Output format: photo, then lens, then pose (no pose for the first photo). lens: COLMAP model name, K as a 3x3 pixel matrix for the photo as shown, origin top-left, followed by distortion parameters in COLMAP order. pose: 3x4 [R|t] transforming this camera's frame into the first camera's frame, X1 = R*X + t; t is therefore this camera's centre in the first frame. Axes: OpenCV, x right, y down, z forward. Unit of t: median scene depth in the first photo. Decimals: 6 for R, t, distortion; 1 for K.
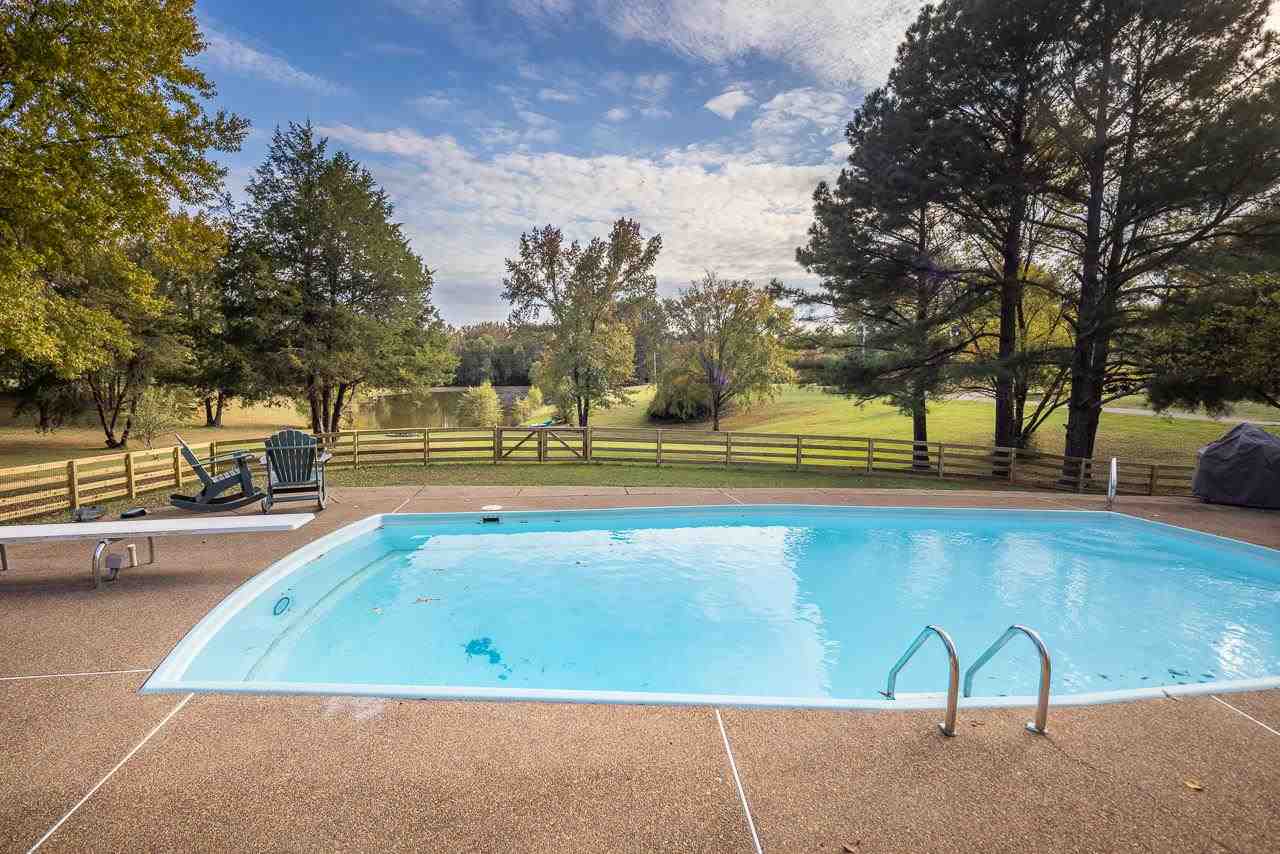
lens RADIAL K [[623.4, 0, 640.6], [0, 623.4, 431.1], [0, 0, 1]] dist [0.004790, -0.002406]
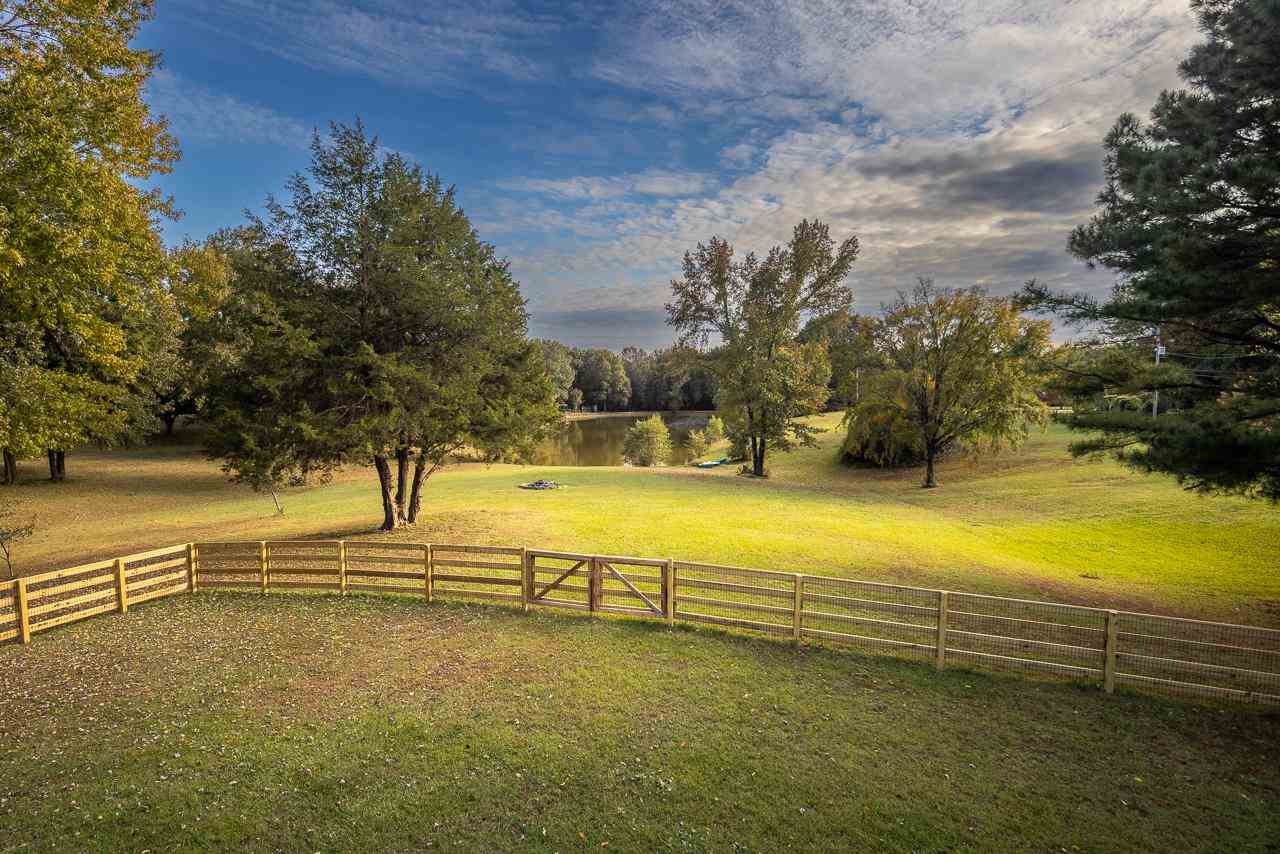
lens RADIAL K [[623.4, 0, 632.4], [0, 623.4, 440.7], [0, 0, 1]] dist [0.004790, -0.002406]
pose [[0.946191, 0.017046, -0.323161, 0.022285], [-0.022006, 0.999689, -0.011701, -0.036710], [0.322861, 0.018183, 0.946272, 0.150657]]
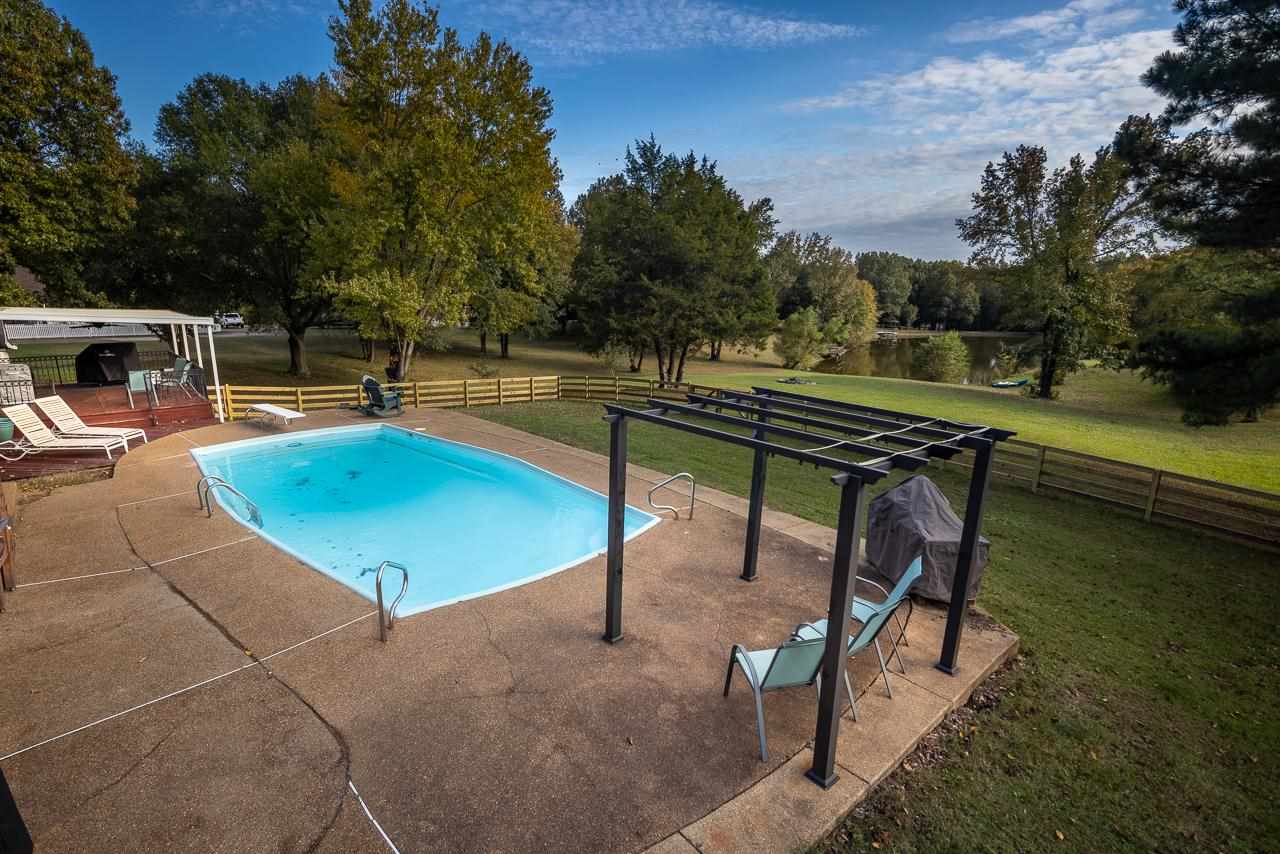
lens RADIAL K [[623.4, 0, 630.3], [0, 623.4, 449.1], [0, 0, 1]] dist [0.004790, -0.002406]
pose [[0.643164, 0.174700, -0.745533, 0.211297], [-0.079827, 0.983619, 0.161624, -0.023224], [0.761556, -0.044437, 0.646574, 0.037284]]
